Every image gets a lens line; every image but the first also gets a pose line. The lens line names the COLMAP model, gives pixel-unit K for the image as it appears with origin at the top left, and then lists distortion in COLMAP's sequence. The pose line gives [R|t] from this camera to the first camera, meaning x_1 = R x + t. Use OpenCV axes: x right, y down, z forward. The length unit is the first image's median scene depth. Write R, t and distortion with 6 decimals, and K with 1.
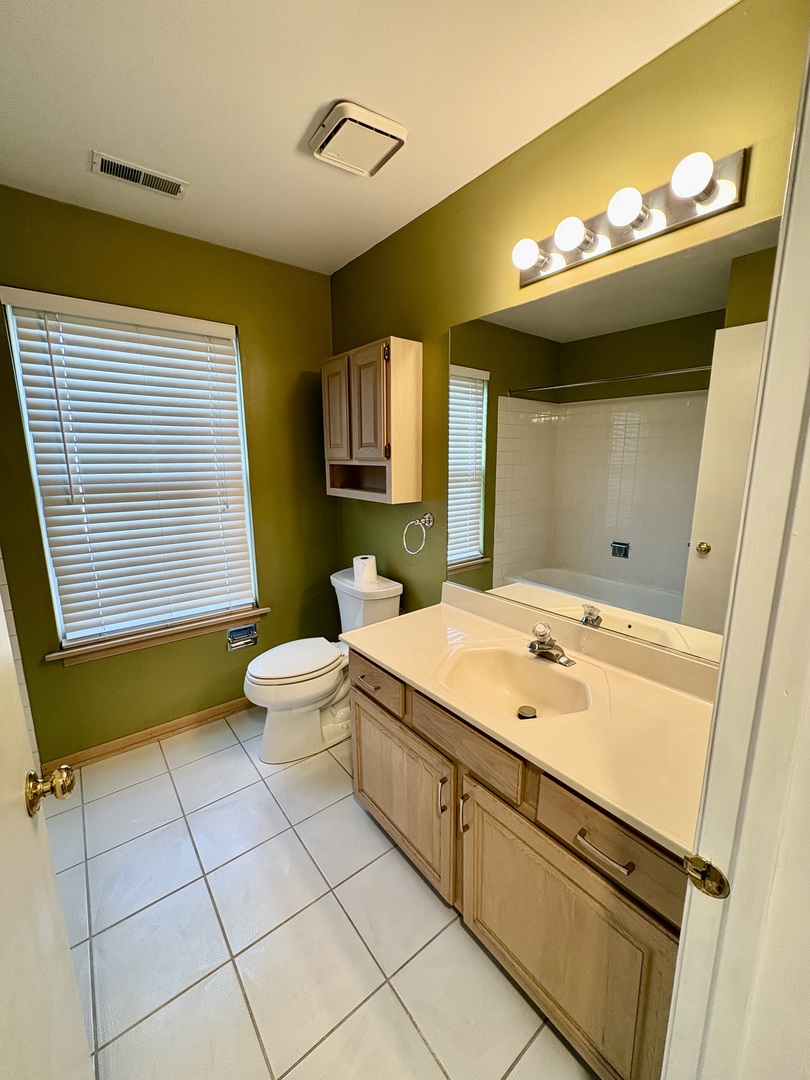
lens RADIAL K [[429.0, 0, 406.7], [0, 429.0, 538.7], [0, 0, 1]] dist [0.000643, -0.000518]
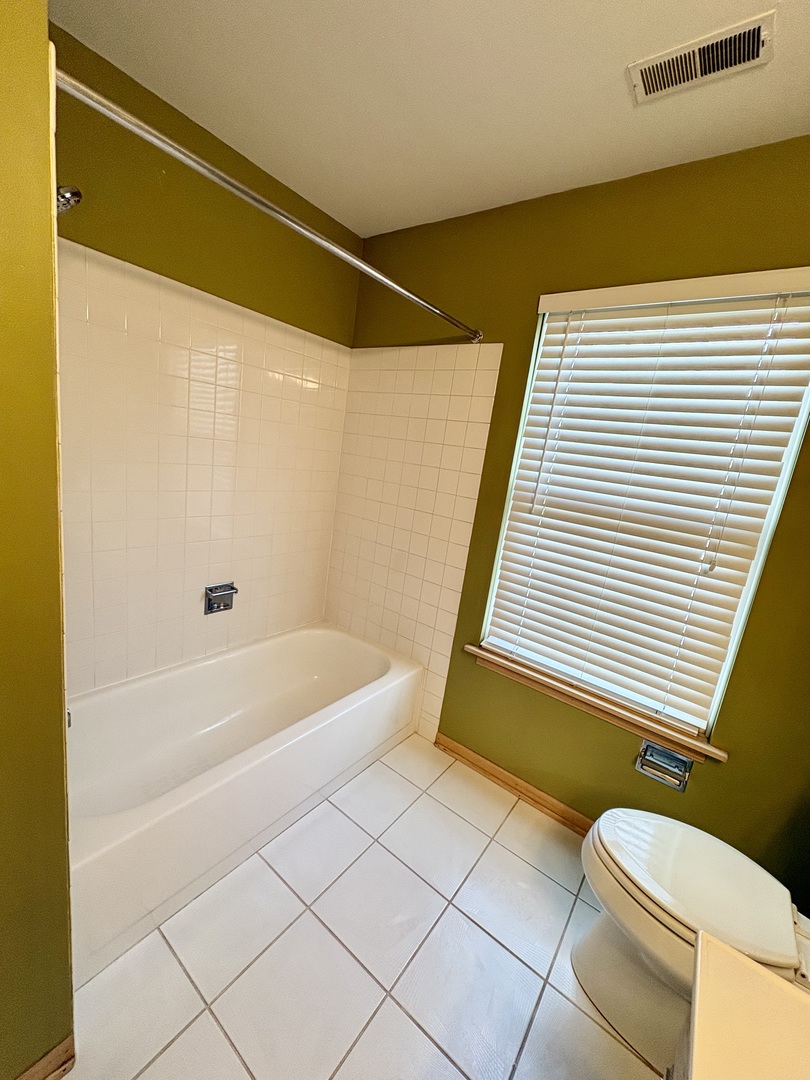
lens RADIAL K [[429.0, 0, 403.9], [0, 429.0, 539.8], [0, 0, 1]] dist [0.000643, -0.000518]
pose [[0.251807, 0.231376, -0.939712, 0.049661], [-0.311407, 0.938730, 0.147690, -0.068685], [0.916307, 0.255444, 0.308431, 0.399686]]
